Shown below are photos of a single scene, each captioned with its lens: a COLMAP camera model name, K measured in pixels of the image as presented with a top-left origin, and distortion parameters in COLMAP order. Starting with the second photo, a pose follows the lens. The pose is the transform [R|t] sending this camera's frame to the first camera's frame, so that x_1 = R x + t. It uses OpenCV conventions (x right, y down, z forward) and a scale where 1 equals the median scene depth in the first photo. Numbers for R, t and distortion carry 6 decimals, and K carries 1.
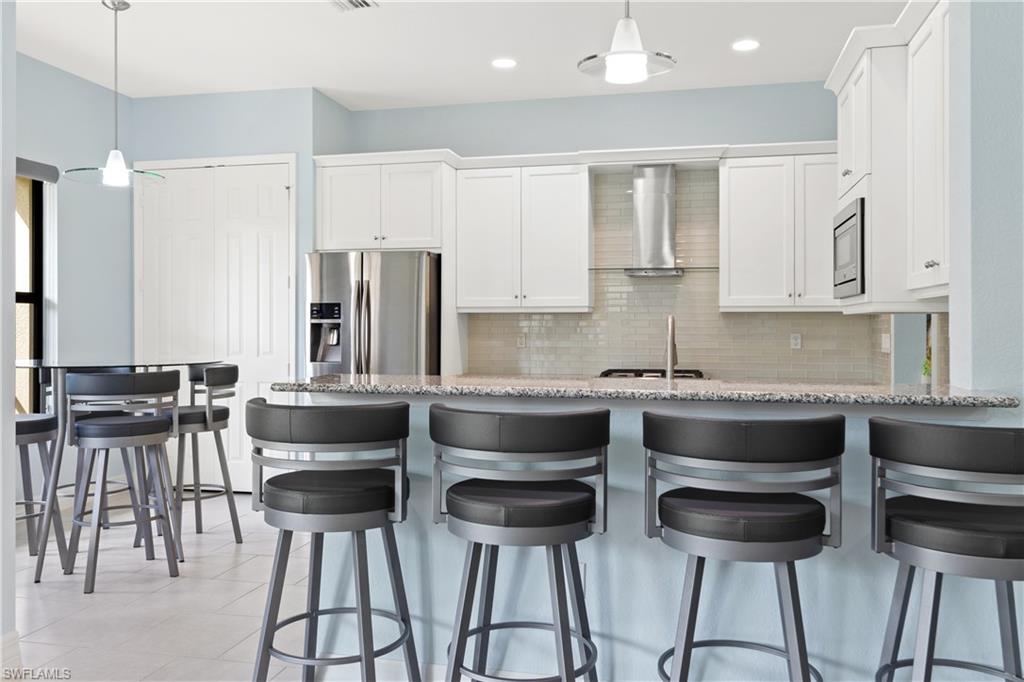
lens RADIAL K [[818.1, 0, 518.8], [0, 818.1, 331.3], [0, 0, 1]] dist [-0.027001, -0.003121]
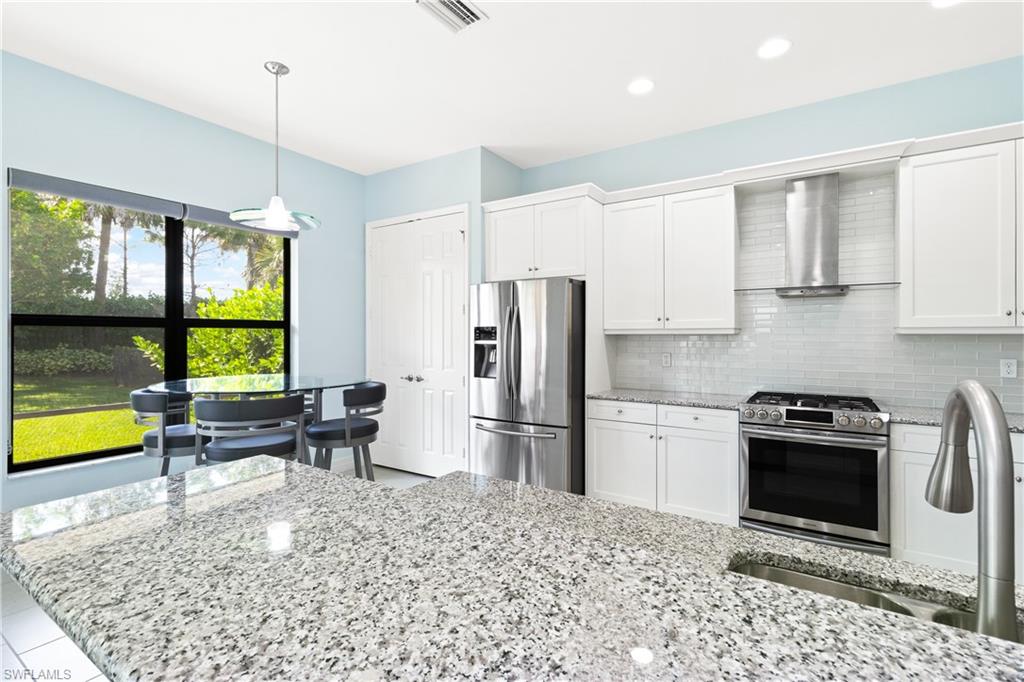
lens RADIAL K [[477.6, 0, 513.7], [0, 477.6, 335.3], [0, 0, 1]] dist [0.001206, 0.000134]
pose [[0.934169, -0.000730, -0.356830, 0.043103], [-0.001854, 0.999974, -0.006902, -0.017837], [0.356826, 0.007109, 0.934144, 0.377693]]
